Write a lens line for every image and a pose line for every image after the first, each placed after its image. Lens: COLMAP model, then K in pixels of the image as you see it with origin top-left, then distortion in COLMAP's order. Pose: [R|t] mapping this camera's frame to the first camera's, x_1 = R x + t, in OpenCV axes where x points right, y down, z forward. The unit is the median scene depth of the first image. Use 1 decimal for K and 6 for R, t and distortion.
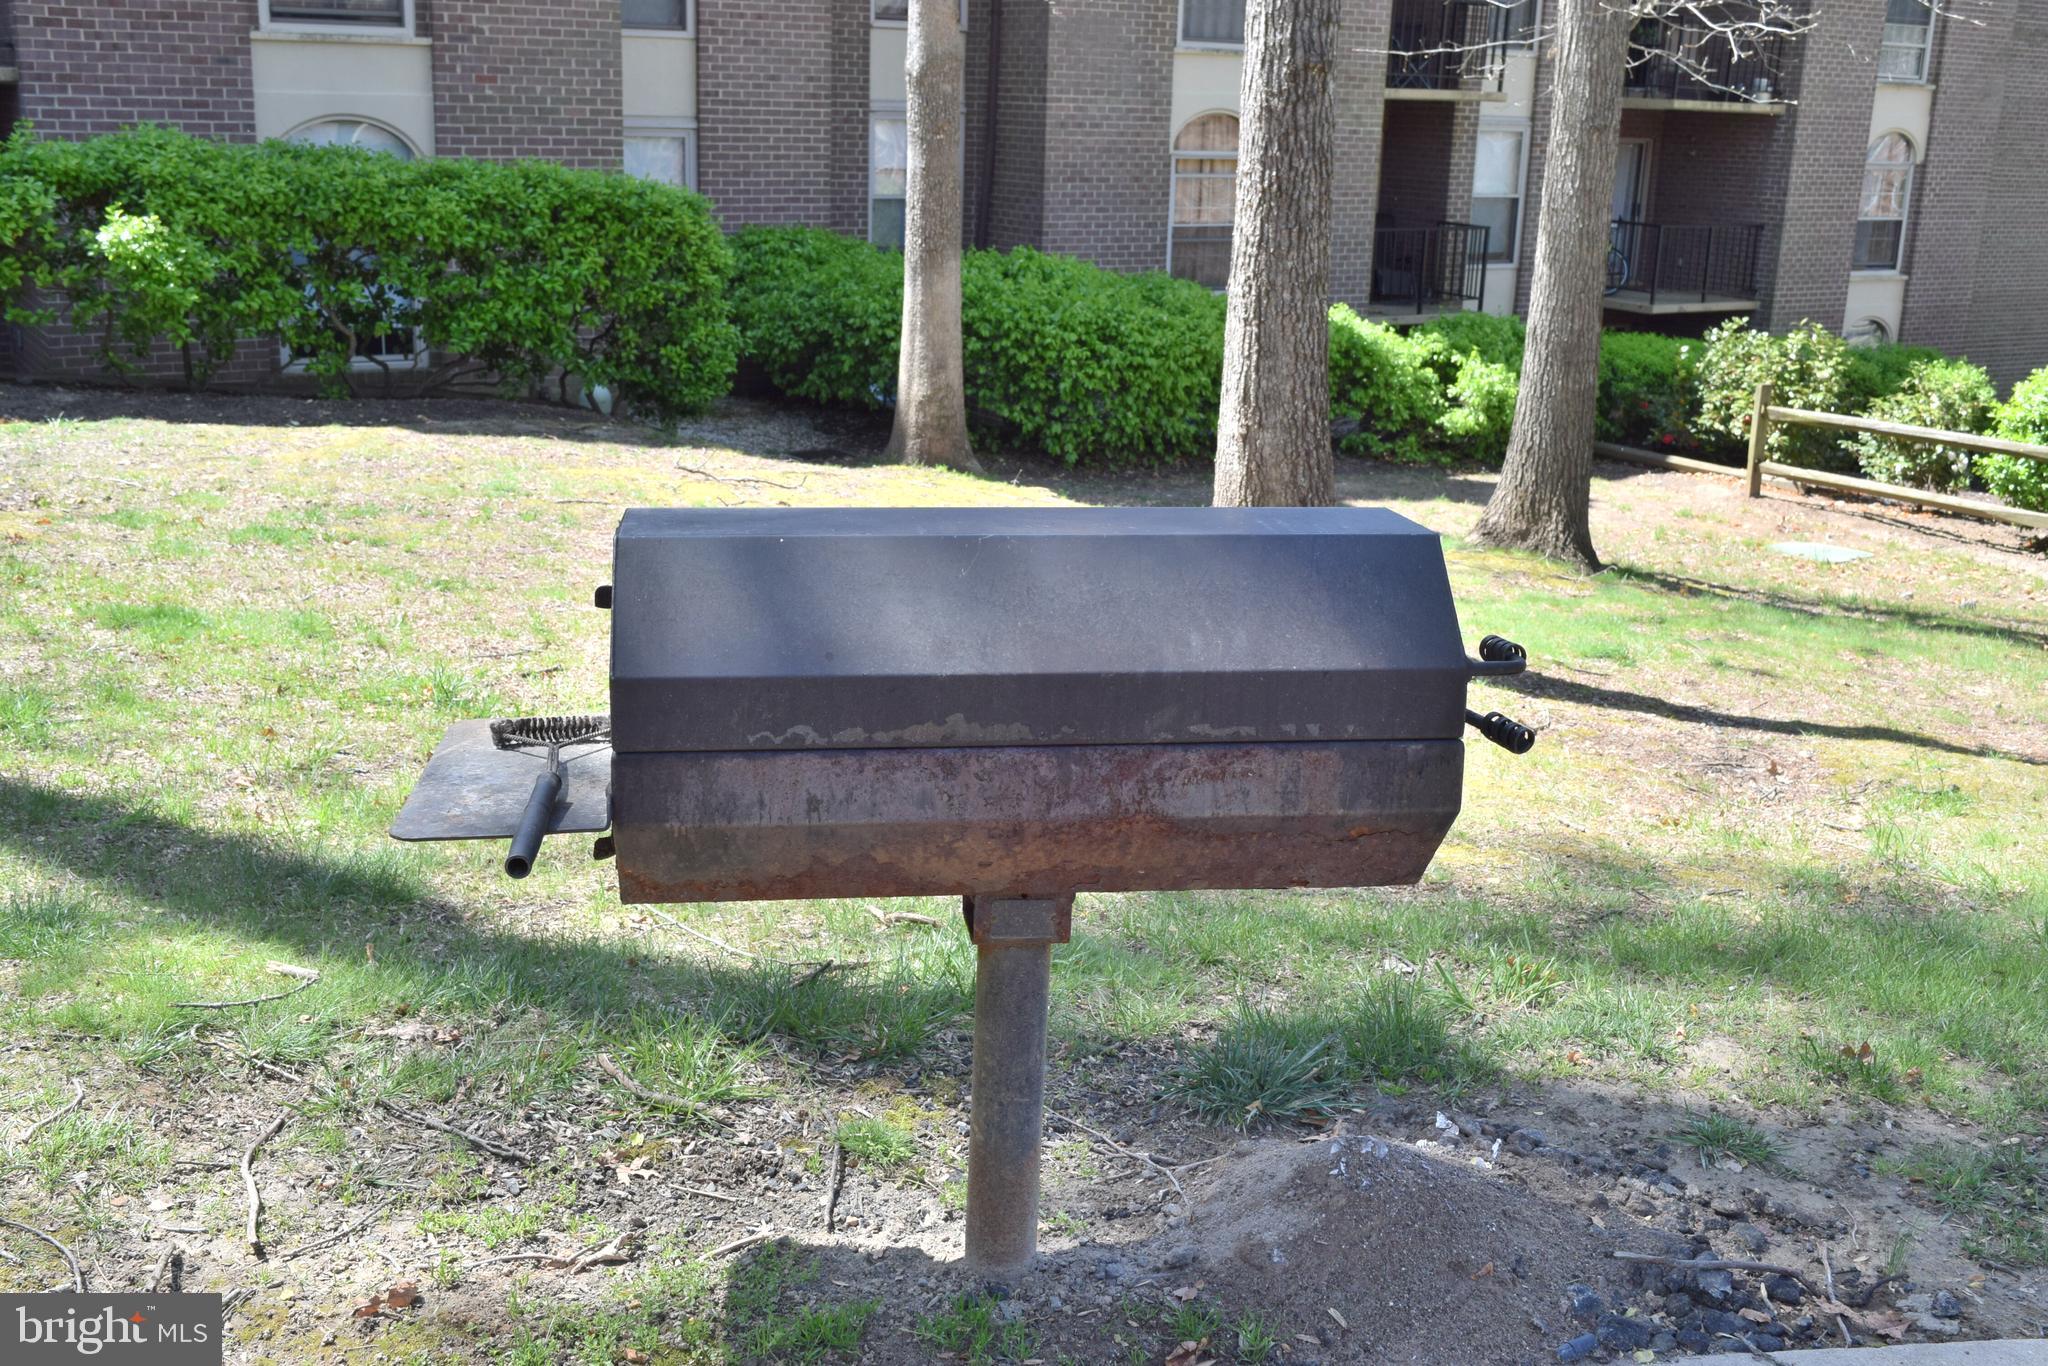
lens RADIAL K [[2051.0, 0, 1024.0], [0, 2051.0, 683.0], [0, 0, 1]] dist [-0.012954, 0.005048]
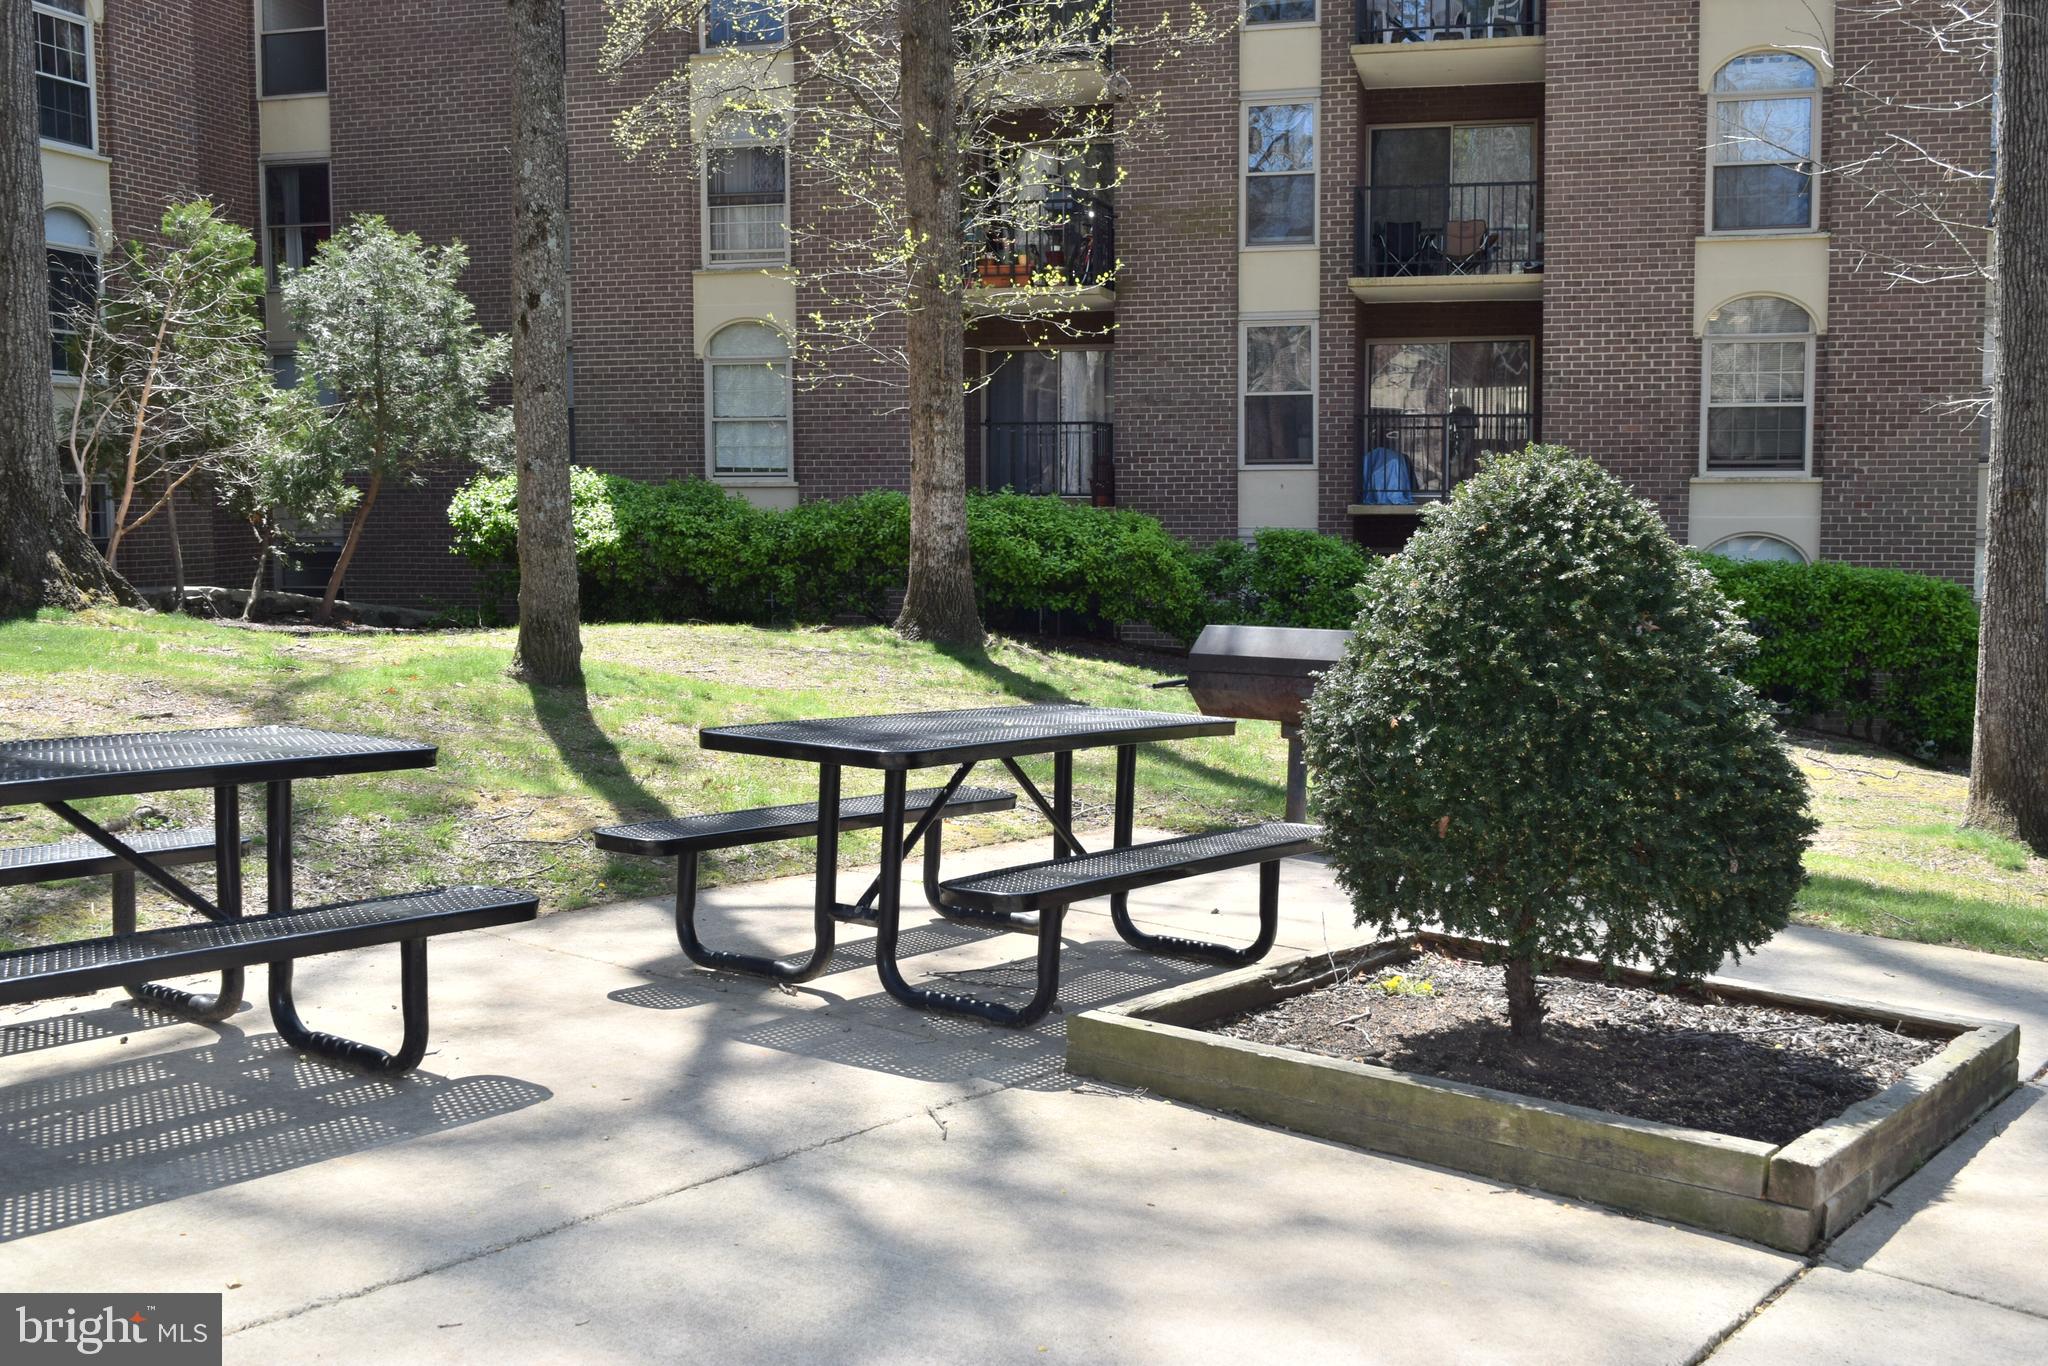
lens RADIAL K [[2051.0, 0, 1024.0], [0, 2051.0, 683.0], [0, 0, 1]] dist [-0.012954, 0.005048]
pose [[0.682193, 0.037049, -0.730233, 0.369927], [-0.181390, 0.976070, -0.119935, 0.086657], [0.708315, 0.214276, 0.672589, -0.291129]]
